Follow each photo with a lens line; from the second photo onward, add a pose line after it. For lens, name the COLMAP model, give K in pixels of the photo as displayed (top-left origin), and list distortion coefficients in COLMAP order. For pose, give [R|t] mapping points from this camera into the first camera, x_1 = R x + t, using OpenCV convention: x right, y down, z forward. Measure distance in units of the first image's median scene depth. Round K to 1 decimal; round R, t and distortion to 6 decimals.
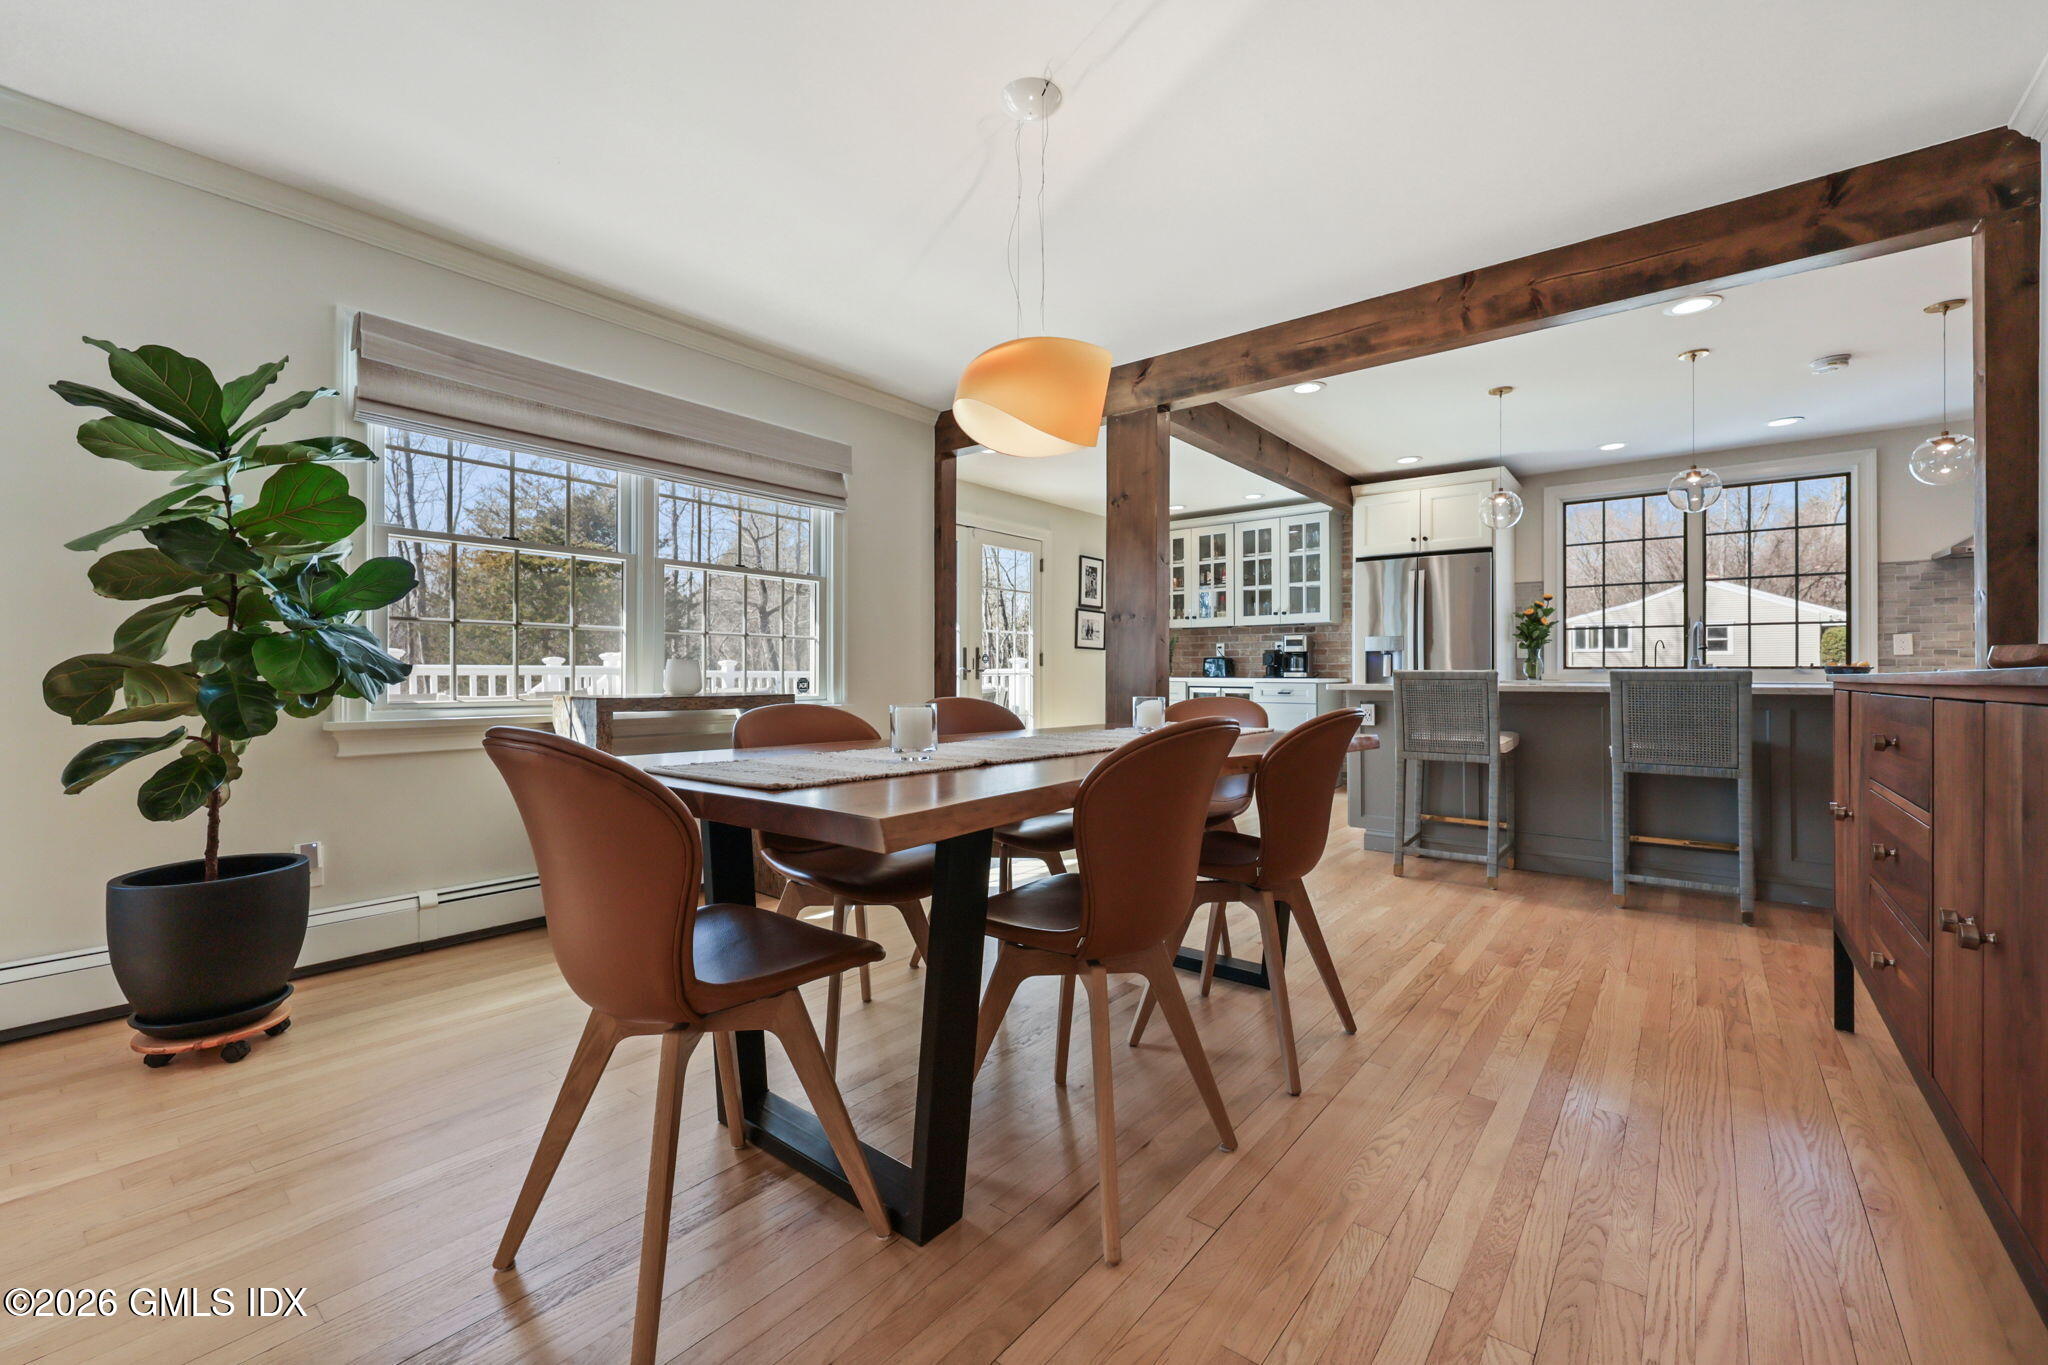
lens RADIAL K [[832.2, 0, 1031.5], [0, 832.2, 668.2], [0, 0, 1]] dist [0.004674, 0.000755]
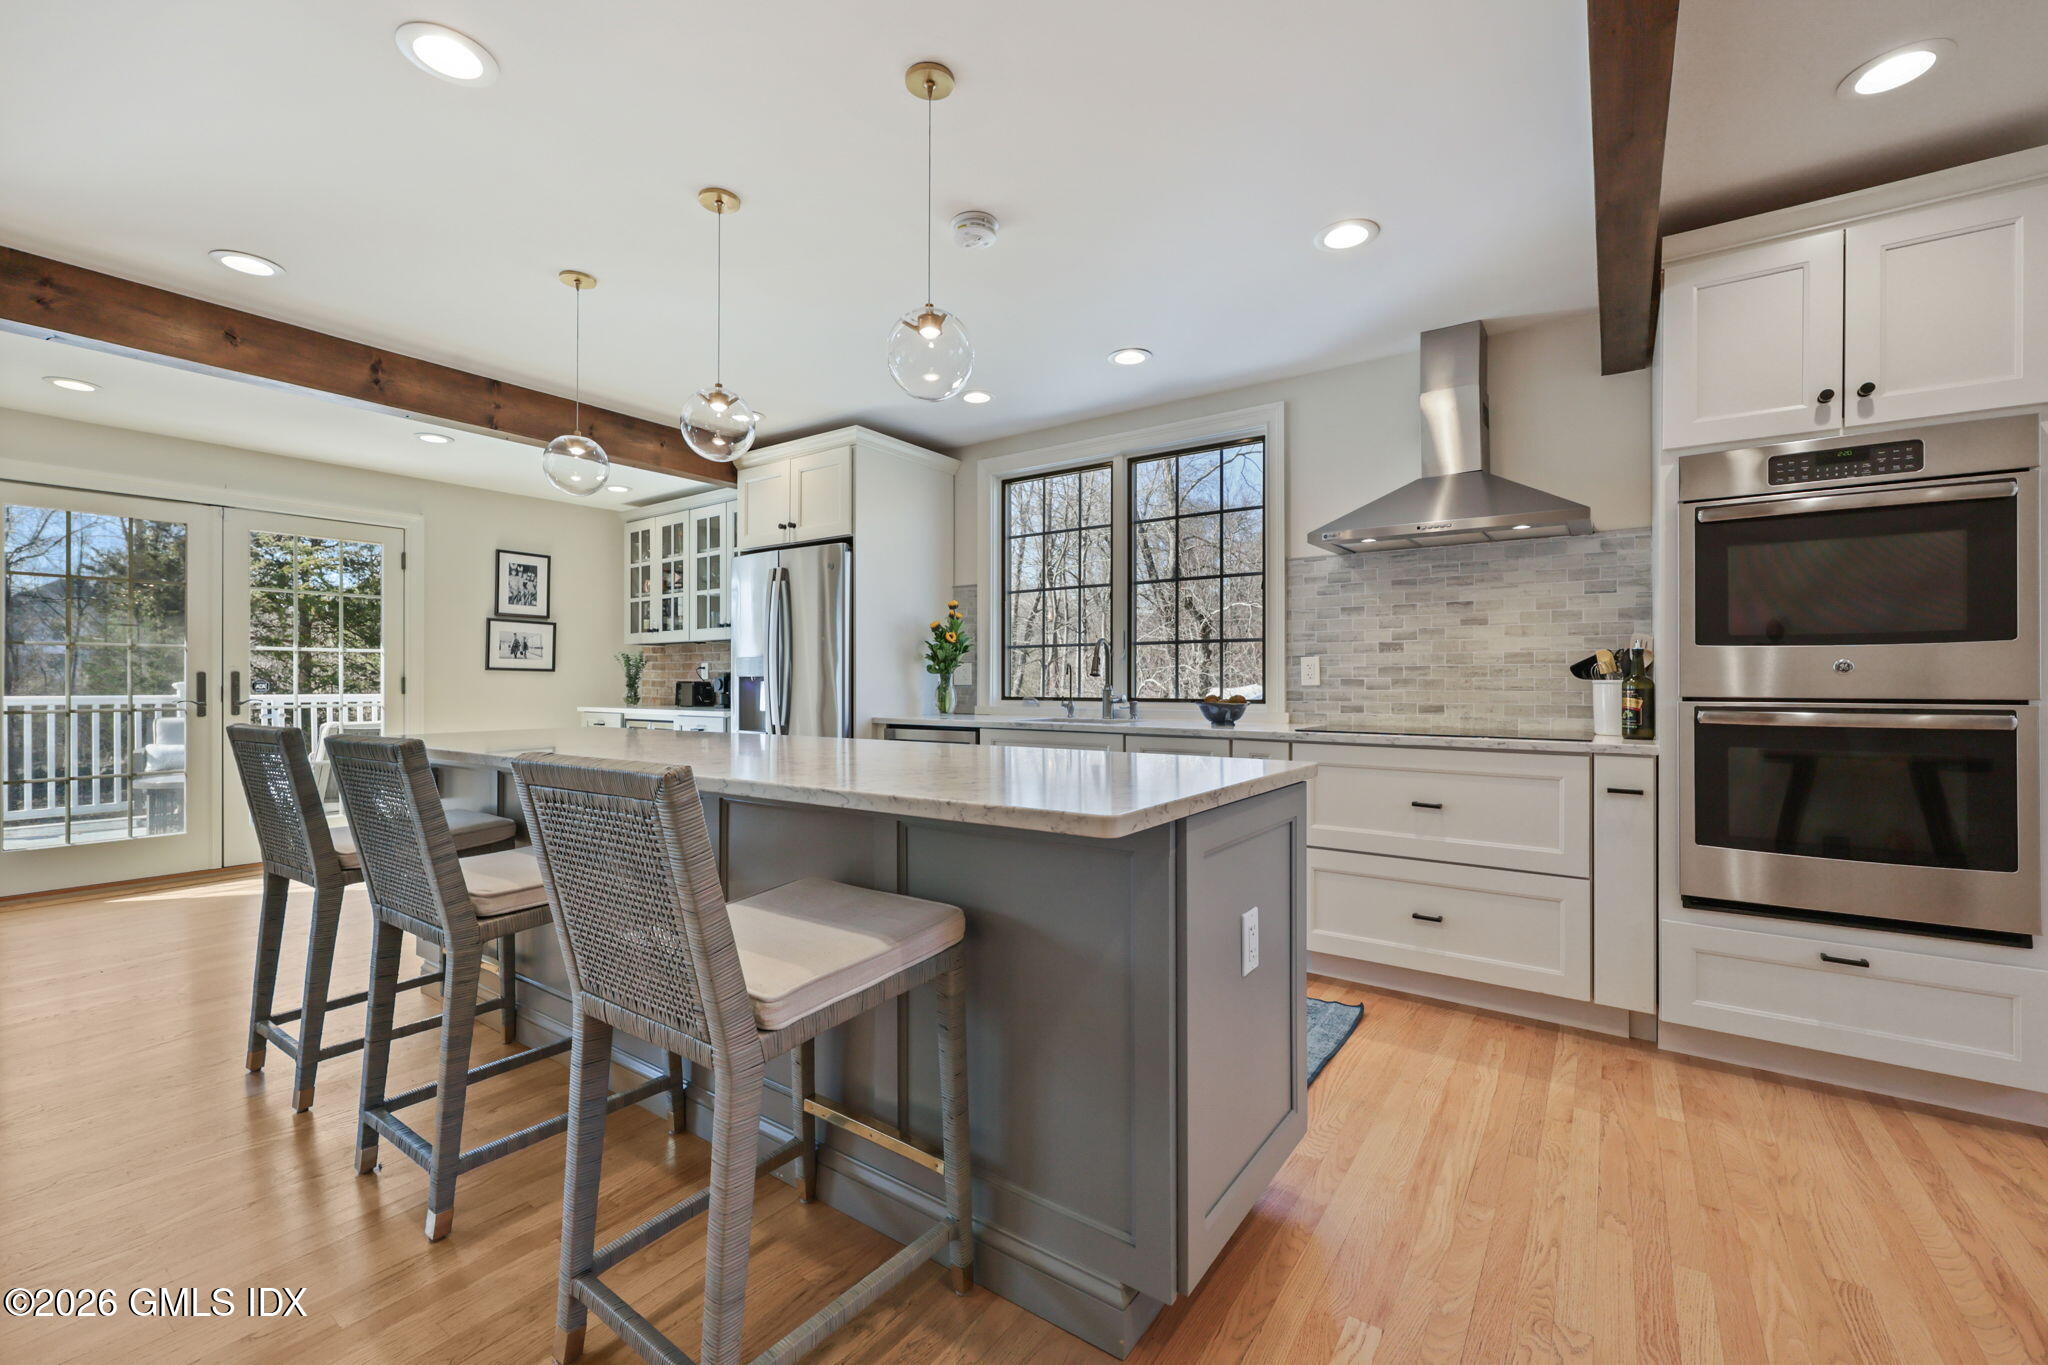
lens RADIAL K [[832.2, 0, 1017.7], [0, 832.2, 684.1], [0, 0, 1]] dist [0.004674, 0.000755]
pose [[0.998609, -0.000843, 0.052715, 0.534549], [0.000533, 0.999983, 0.005885, -0.015534], [-0.052719, -0.005849, 0.998592, 0.211671]]
